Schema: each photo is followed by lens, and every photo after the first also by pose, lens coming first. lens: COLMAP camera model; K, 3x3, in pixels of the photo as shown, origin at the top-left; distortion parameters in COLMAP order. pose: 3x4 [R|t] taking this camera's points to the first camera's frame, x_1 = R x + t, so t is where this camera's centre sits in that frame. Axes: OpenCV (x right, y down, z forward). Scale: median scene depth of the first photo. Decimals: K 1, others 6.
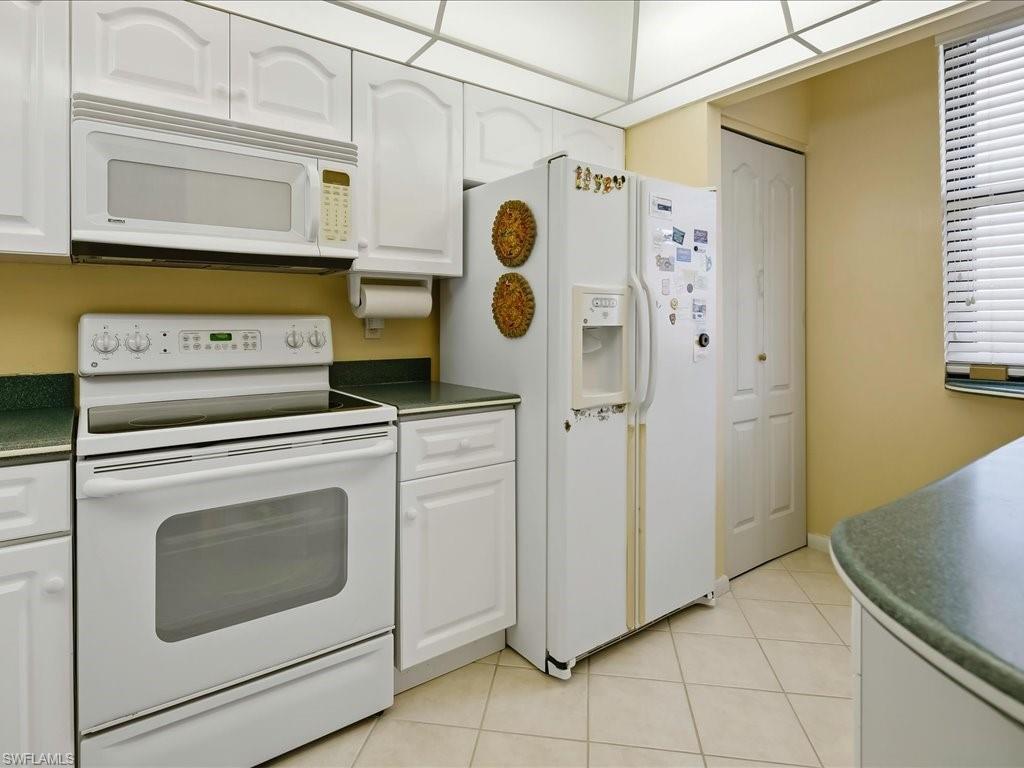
lens RADIAL K [[568.8, 0, 506.4], [0, 568.8, 320.5], [0, 0, 1]] dist [0.002643, -0.003519]
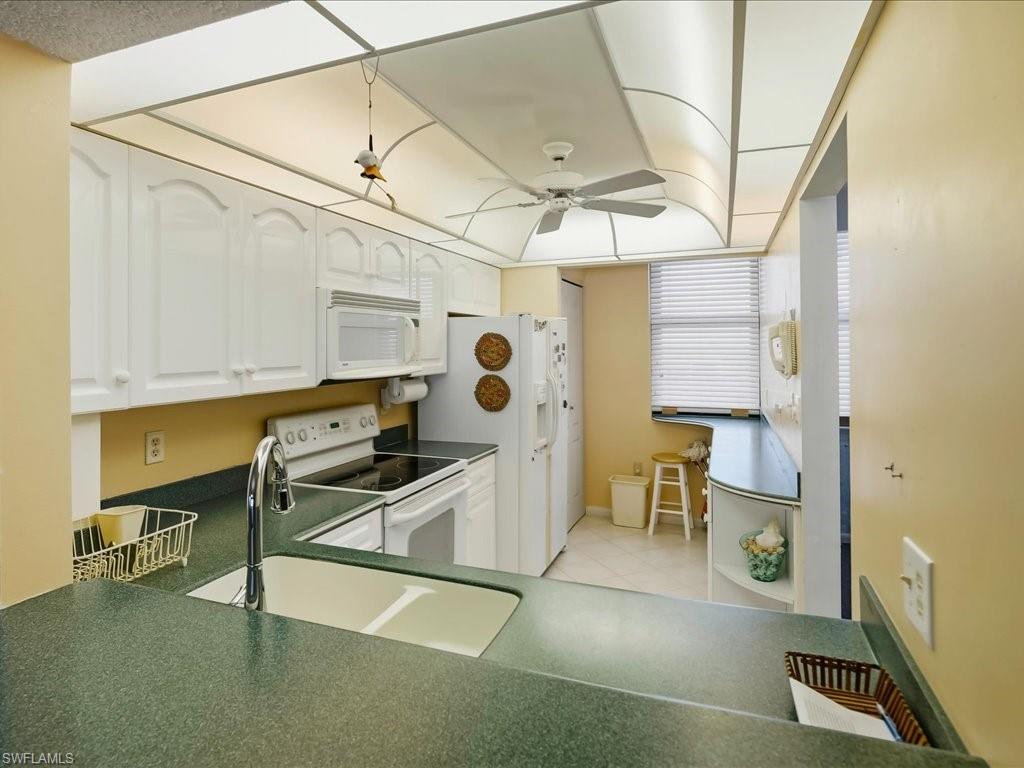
lens RADIAL K [[561.2, 0, 501.2], [0, 561.2, 336.8], [0, 0, 1]] dist [0.002259, -0.002616]
pose [[0.846409, 0.005569, 0.532505, -0.895538], [0.003045, 0.999878, -0.015297, -0.175143], [-0.532525, 0.014568, 0.846289, -0.470917]]
